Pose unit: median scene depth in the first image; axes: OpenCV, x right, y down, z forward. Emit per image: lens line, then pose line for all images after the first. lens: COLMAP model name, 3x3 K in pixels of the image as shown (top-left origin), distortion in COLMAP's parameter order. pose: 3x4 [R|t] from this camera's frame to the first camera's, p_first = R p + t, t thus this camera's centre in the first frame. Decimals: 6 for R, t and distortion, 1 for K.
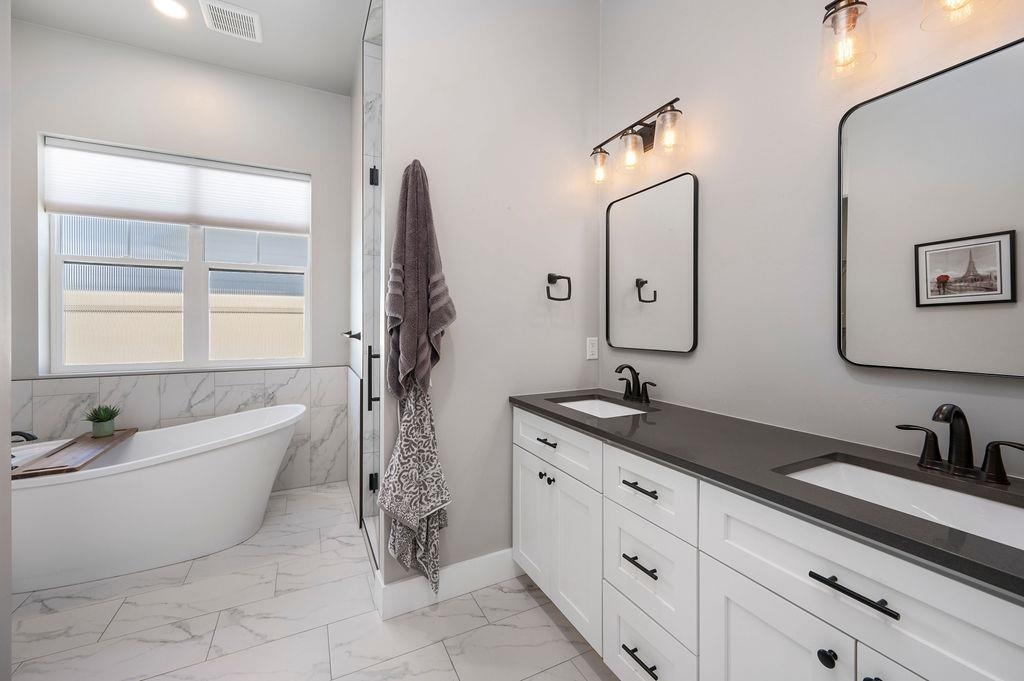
lens RADIAL K [[411.7, 0, 513.0], [0, 411.7, 327.3], [0, 0, 1]] dist [-0.000642, -0.000138]
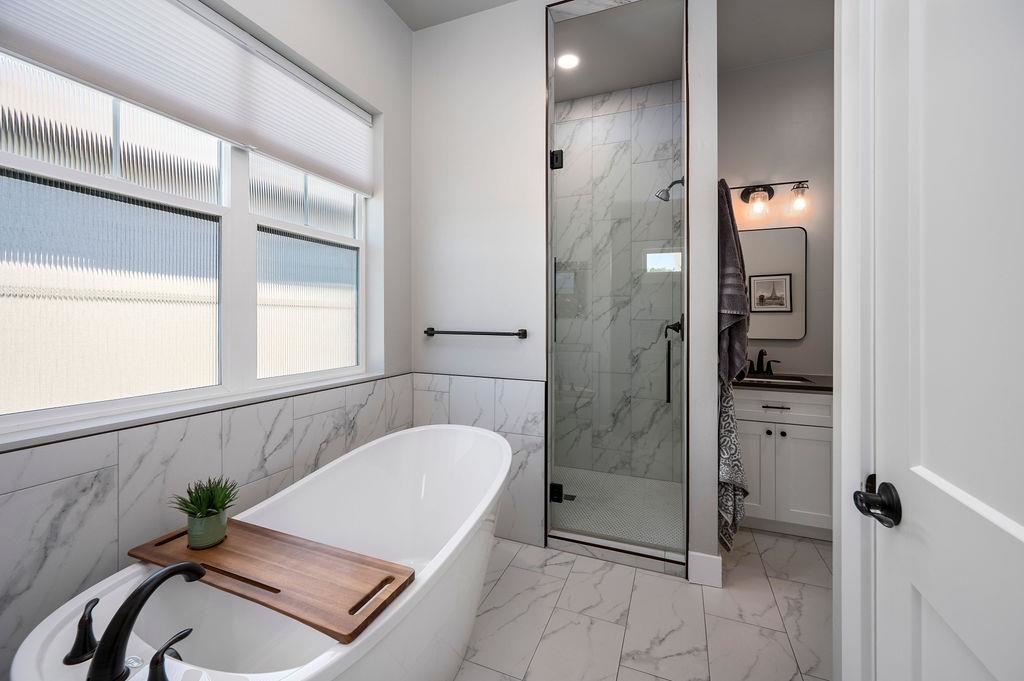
lens RADIAL K [[414.9, 0, 515.5], [0, 414.9, 322.9], [0, 0, 1]] dist [0.001694, 0.000204]
pose [[0.750179, 0.001978, 0.661232, -0.967050], [-0.002993, 0.999995, 0.000405, -0.003021], [-0.661228, -0.002283, 0.750181, 0.343512]]
